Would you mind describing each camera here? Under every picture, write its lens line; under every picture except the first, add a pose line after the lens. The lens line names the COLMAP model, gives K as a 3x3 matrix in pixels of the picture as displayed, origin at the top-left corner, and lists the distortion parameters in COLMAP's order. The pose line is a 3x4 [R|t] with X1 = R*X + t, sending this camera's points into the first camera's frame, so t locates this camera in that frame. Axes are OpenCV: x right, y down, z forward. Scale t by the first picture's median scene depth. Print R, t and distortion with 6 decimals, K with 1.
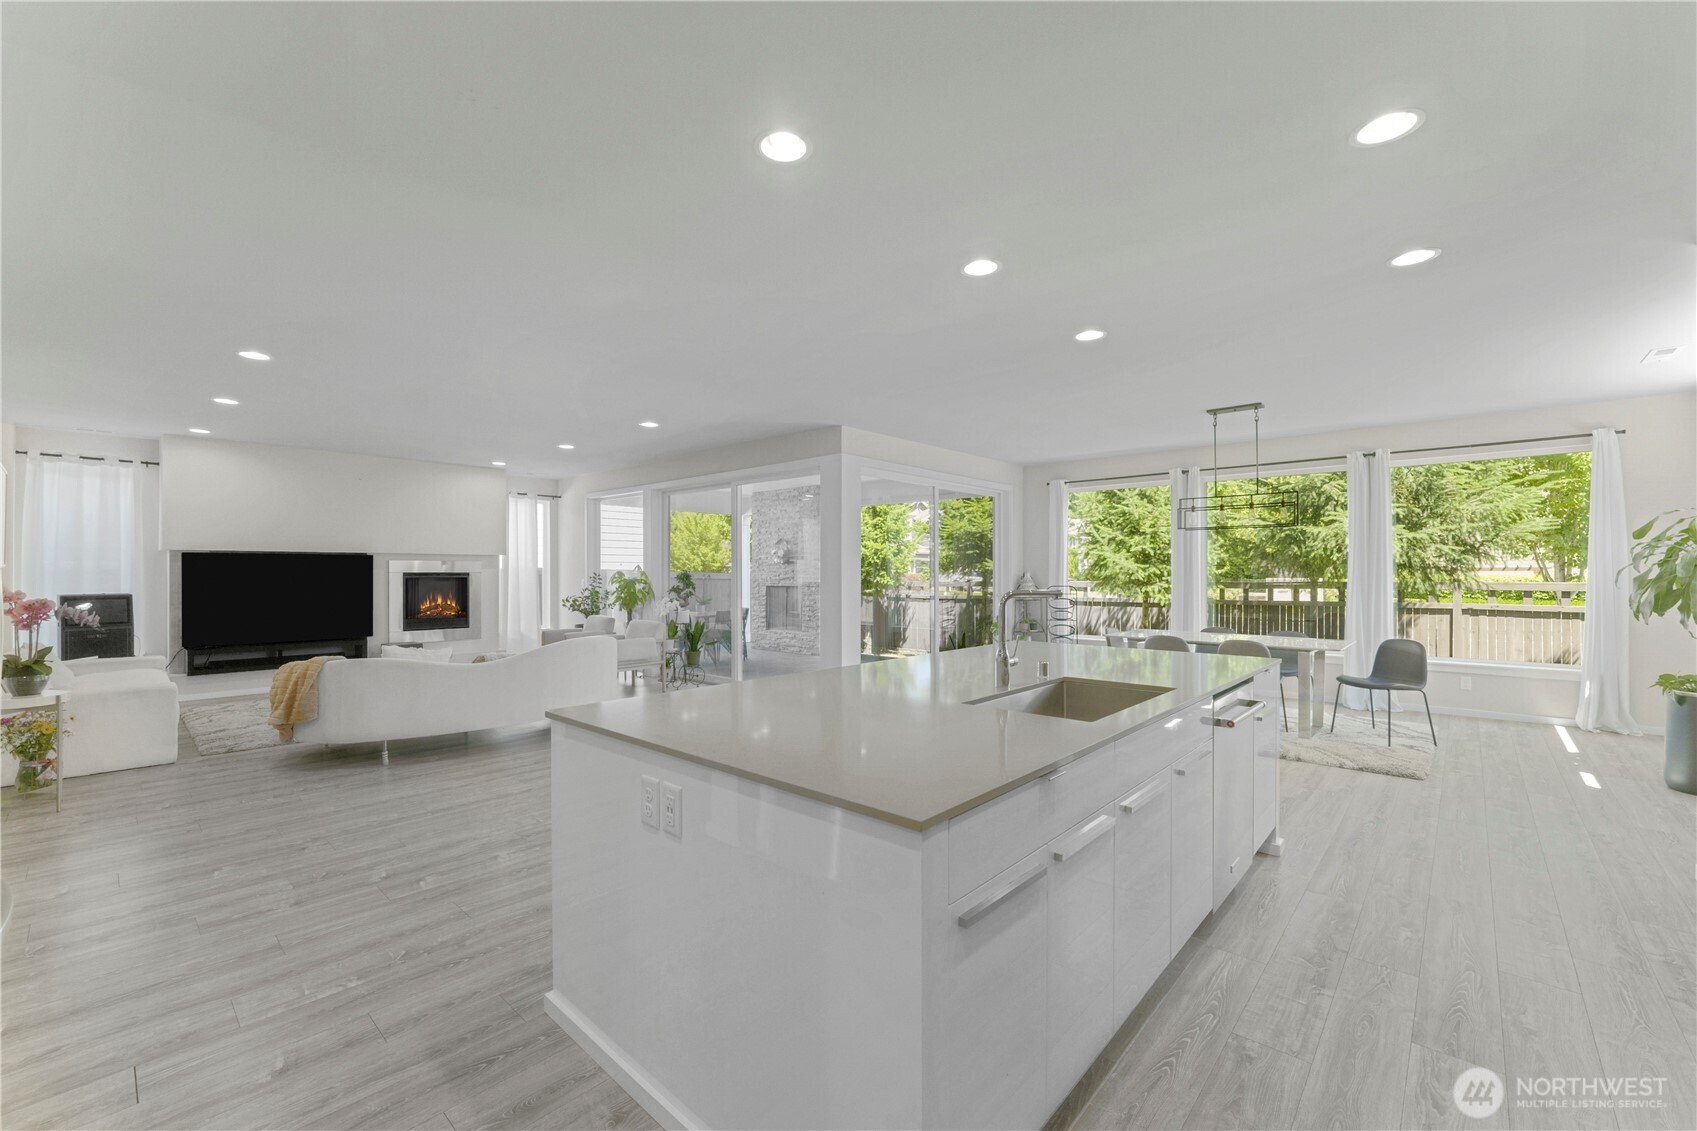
lens RADIAL K [[693.3, 0, 838.4], [0, 693.3, 571.6], [0, 0, 1]] dist [-0.027395, -0.000004]
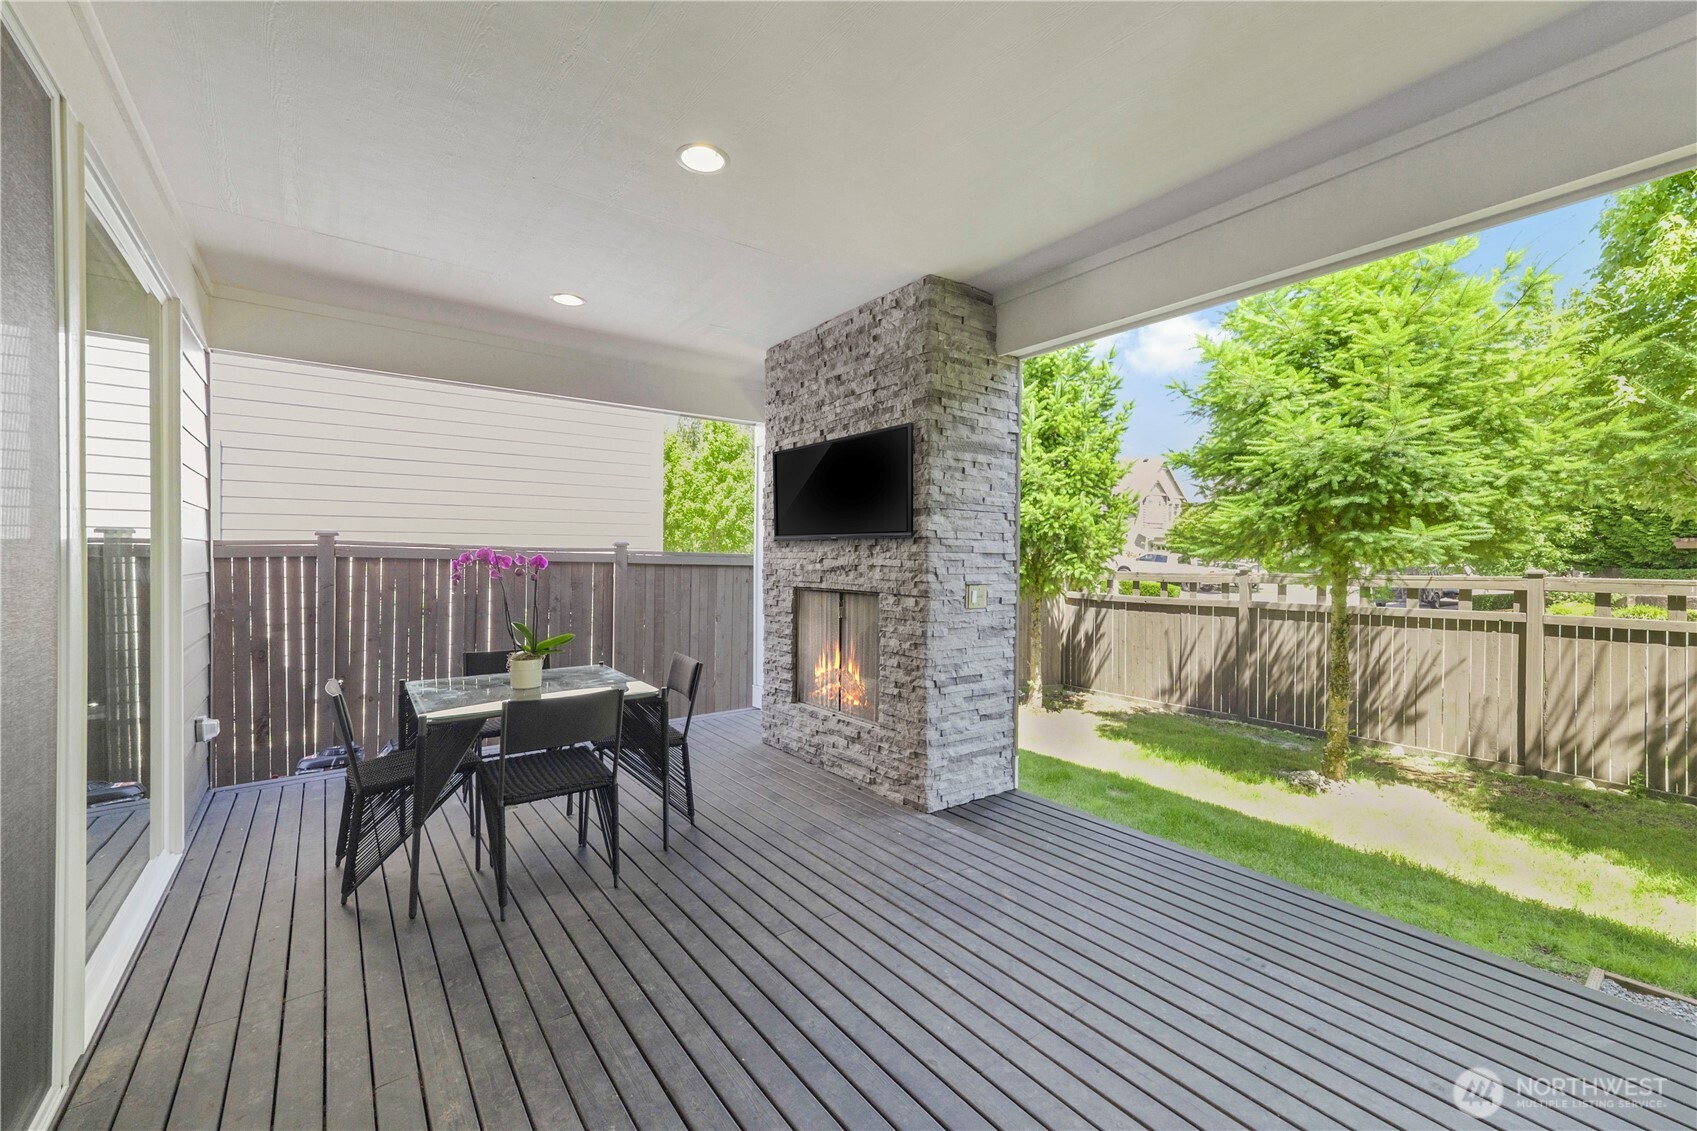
lens RADIAL K [[693.3, 0, 838.4], [0, 693.3, 571.6], [0, 0, 1]] dist [-0.027395, -0.000004]
pose [[0.981728, 0.010966, -0.189971, -0.010387], [-0.006549, 0.999694, 0.023865, 0.004058], [0.190175, -0.022185, 0.981500, 0.847767]]
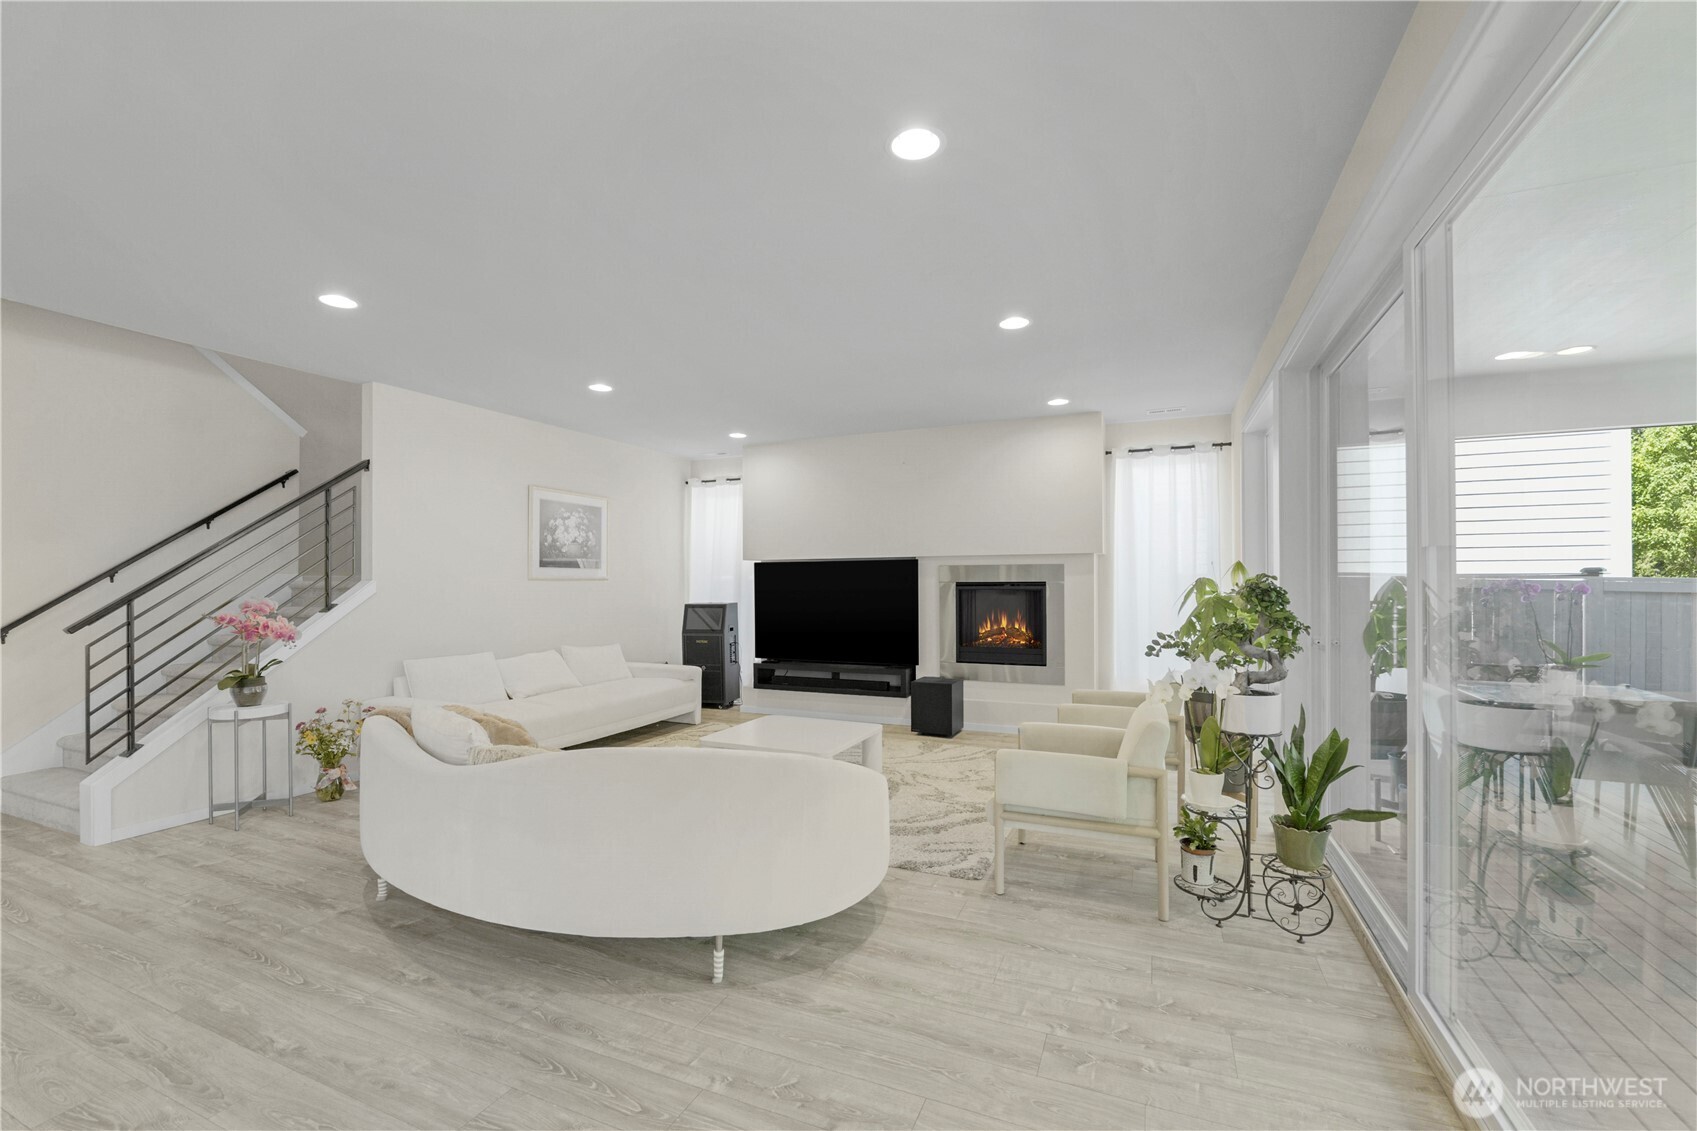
lens RADIAL K [[693.3, 0, 838.4], [0, 693.3, 571.6], [0, 0, 1]] dist [-0.027395, -0.000004]
pose [[0.308113, -0.014516, -0.951239, 0.024444], [0.007933, 0.999888, -0.012689, -0.001040], [0.951317, -0.003636, 0.308194, 0.627454]]
